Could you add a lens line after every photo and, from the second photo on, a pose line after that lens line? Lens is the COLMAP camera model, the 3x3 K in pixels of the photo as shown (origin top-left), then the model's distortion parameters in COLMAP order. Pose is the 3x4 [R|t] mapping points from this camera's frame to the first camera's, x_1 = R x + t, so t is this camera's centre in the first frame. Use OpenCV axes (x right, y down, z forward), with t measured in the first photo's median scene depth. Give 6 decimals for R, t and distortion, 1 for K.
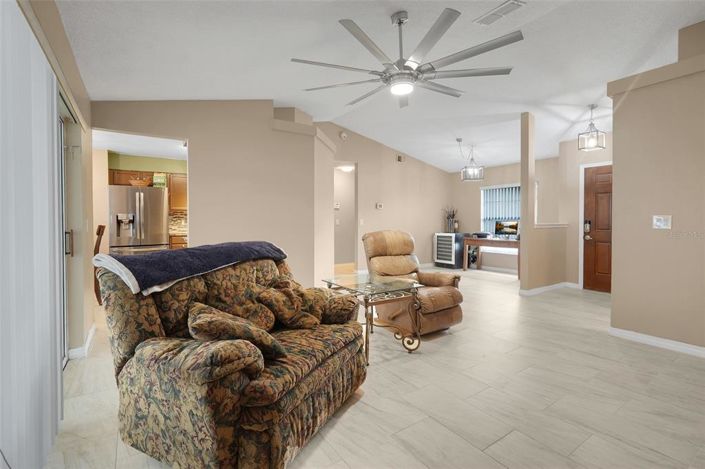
lens RADIAL K [[331.0, 0, 351.4], [0, 331.0, 228.1], [0, 0, 1]] dist [0.002756, 0.000506]
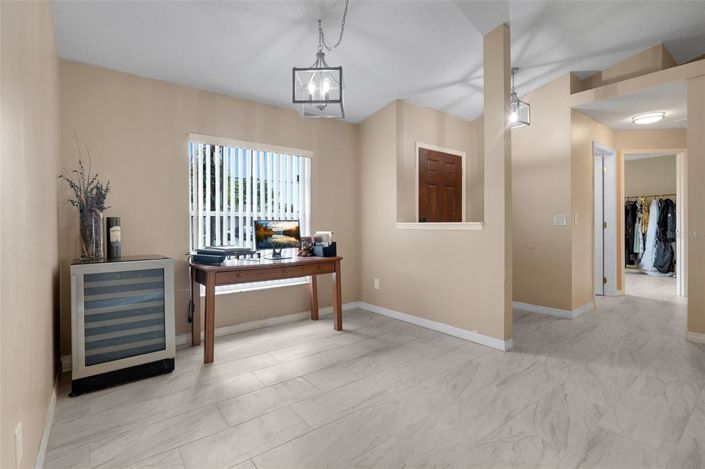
lens RADIAL K [[331.0, 0, 349.7], [0, 331.0, 230.6], [0, 0, 1]] dist [0.002756, 0.000506]
pose [[-0.048569, -0.001227, 0.998819, -0.009725], [0.030717, 0.999524, 0.002721, -0.005020], [-0.998347, 0.030813, -0.048508, 0.934775]]
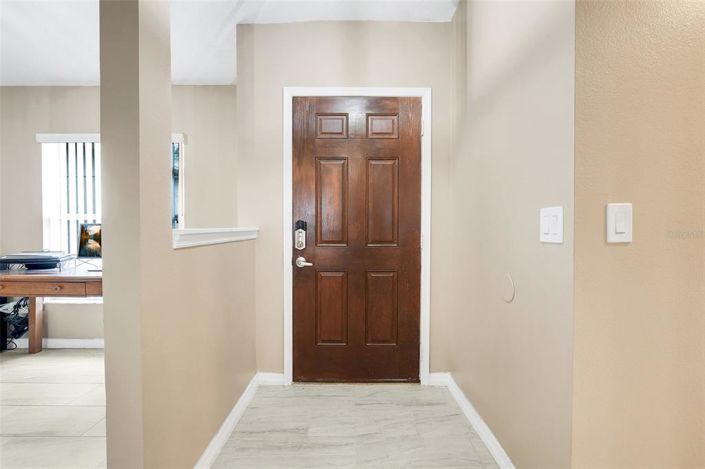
lens RADIAL K [[331.0, 0, 351.4], [0, 331.0, 237.7], [0, 0, 1]] dist [0.002756, 0.000506]
pose [[0.568820, -0.015931, 0.822308, 0.311844], [0.013541, 0.999858, 0.010004, -0.004871], [-0.822351, 0.005444, 0.568955, 0.550206]]
